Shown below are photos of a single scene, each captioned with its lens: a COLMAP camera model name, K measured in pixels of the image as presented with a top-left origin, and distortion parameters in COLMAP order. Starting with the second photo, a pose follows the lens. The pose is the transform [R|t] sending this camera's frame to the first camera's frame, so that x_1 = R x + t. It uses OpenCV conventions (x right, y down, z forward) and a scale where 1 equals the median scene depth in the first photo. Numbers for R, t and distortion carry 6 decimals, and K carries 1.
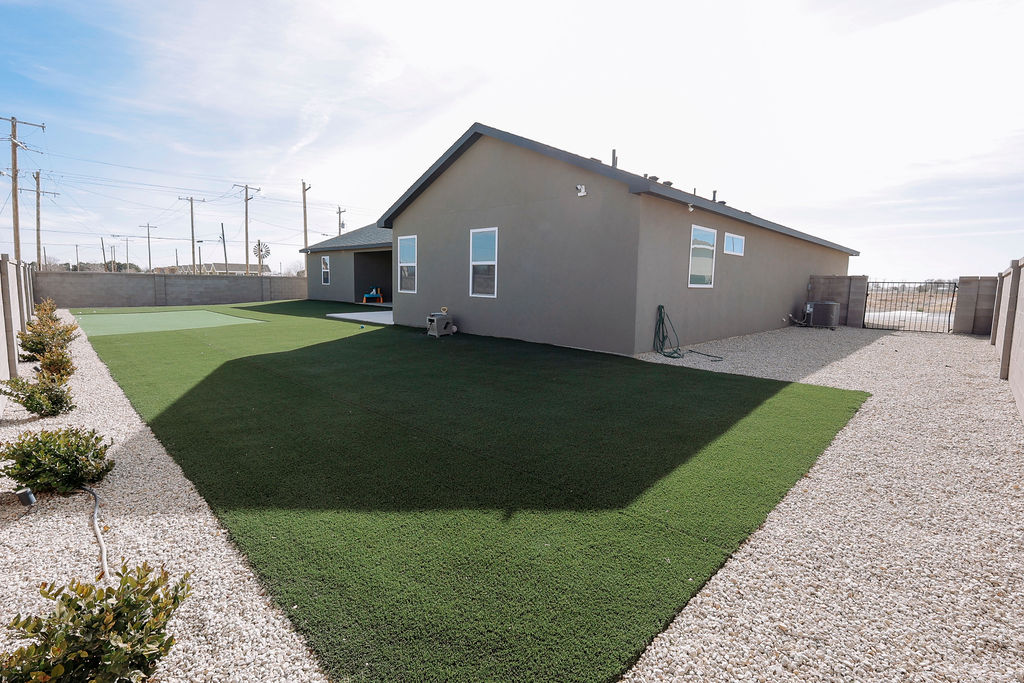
lens RADIAL K [[466.5, 0, 505.5], [0, 466.5, 335.1], [0, 0, 1]] dist [-0.008549, 0.000804]
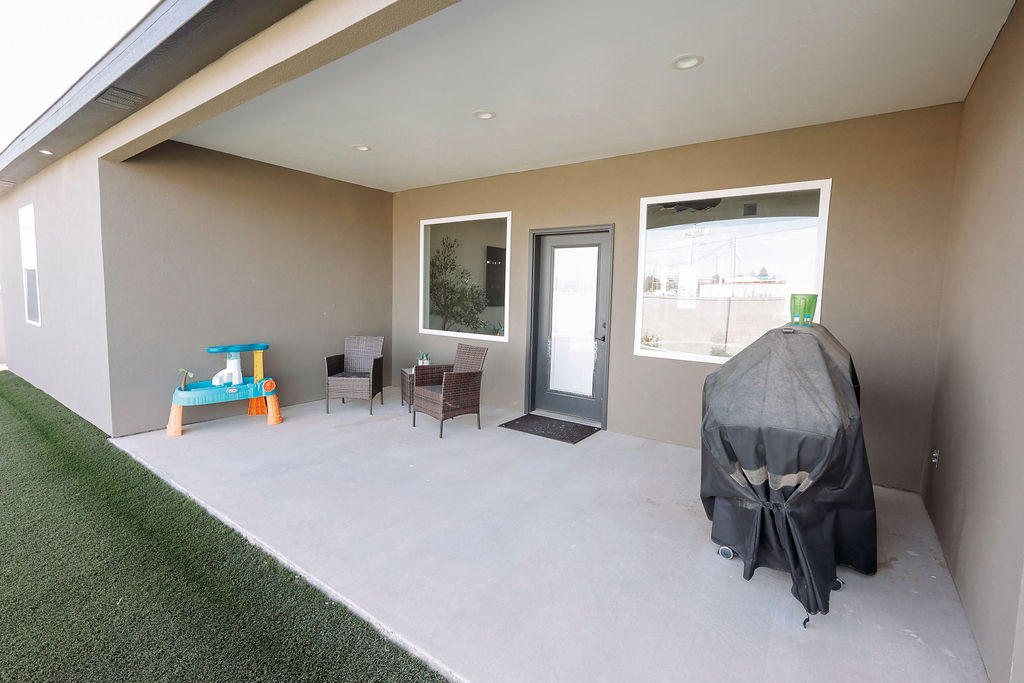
lens RADIAL K [[466.5, 0, 505.5], [0, 466.5, 335.1], [0, 0, 1]] dist [-0.008549, 0.000804]
pose [[0.970770, -0.005009, 0.239961, -0.143460], [0.016537, 0.998802, -0.046053, -0.065137], [-0.239443, 0.048675, 0.969690, 0.517099]]
